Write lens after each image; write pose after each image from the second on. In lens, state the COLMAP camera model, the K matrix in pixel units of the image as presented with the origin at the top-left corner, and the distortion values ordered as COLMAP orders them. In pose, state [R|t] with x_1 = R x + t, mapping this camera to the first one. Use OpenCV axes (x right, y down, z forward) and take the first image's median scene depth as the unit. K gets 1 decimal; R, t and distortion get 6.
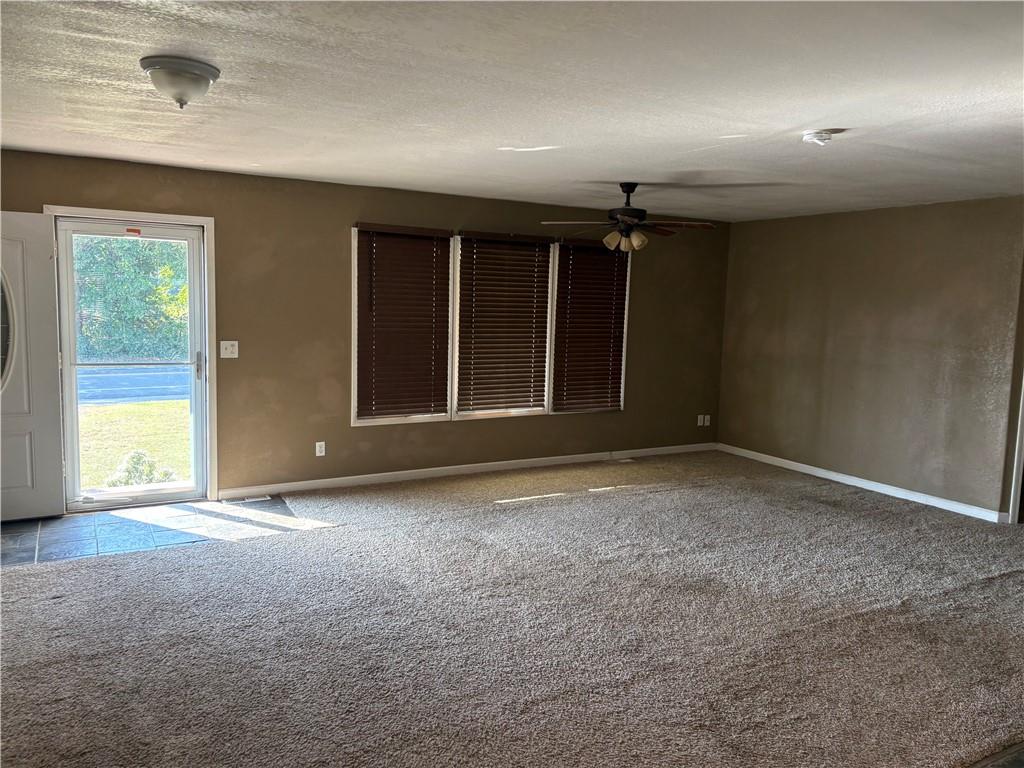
lens RADIAL K [[776.7, 0, 523.1], [0, 776.7, 381.2], [0, 0, 1]] dist [0.043385, -0.037945]
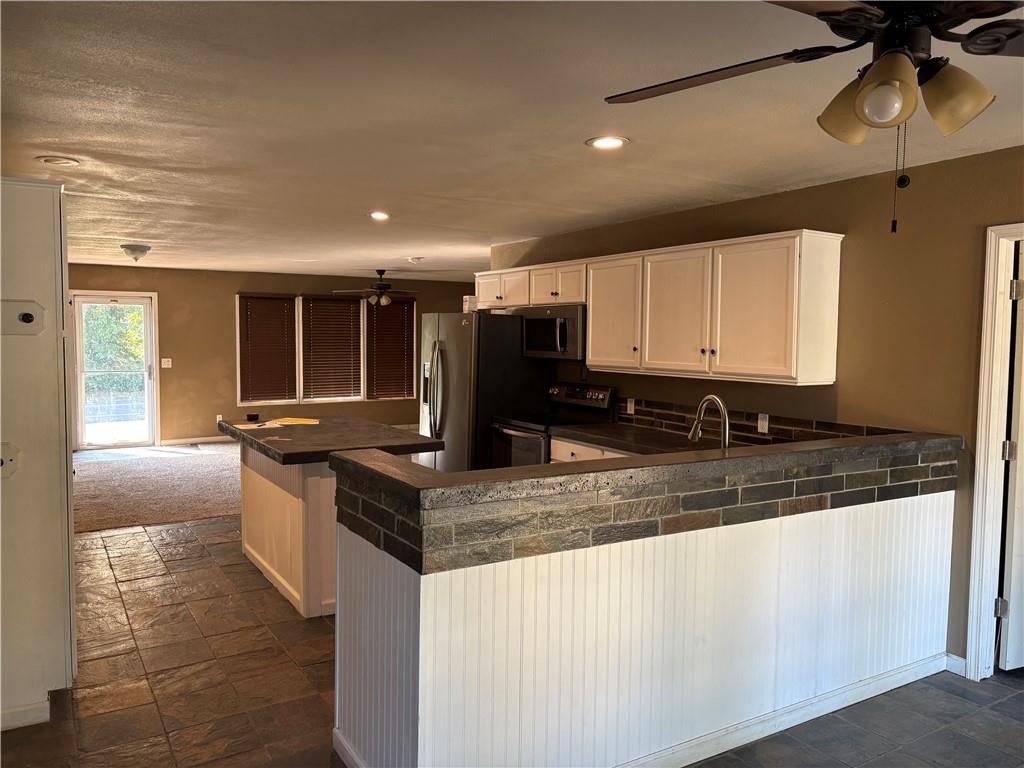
lens RADIAL K [[776.7, 0, 501.7], [0, 776.7, 383.9], [0, 0, 1]] dist [0.043385, -0.037945]
pose [[0.999674, -0.023571, 0.009769, 0.382591], [0.023939, 0.998935, -0.039451, 0.096857], [-0.008829, 0.039672, 0.999174, -0.819719]]
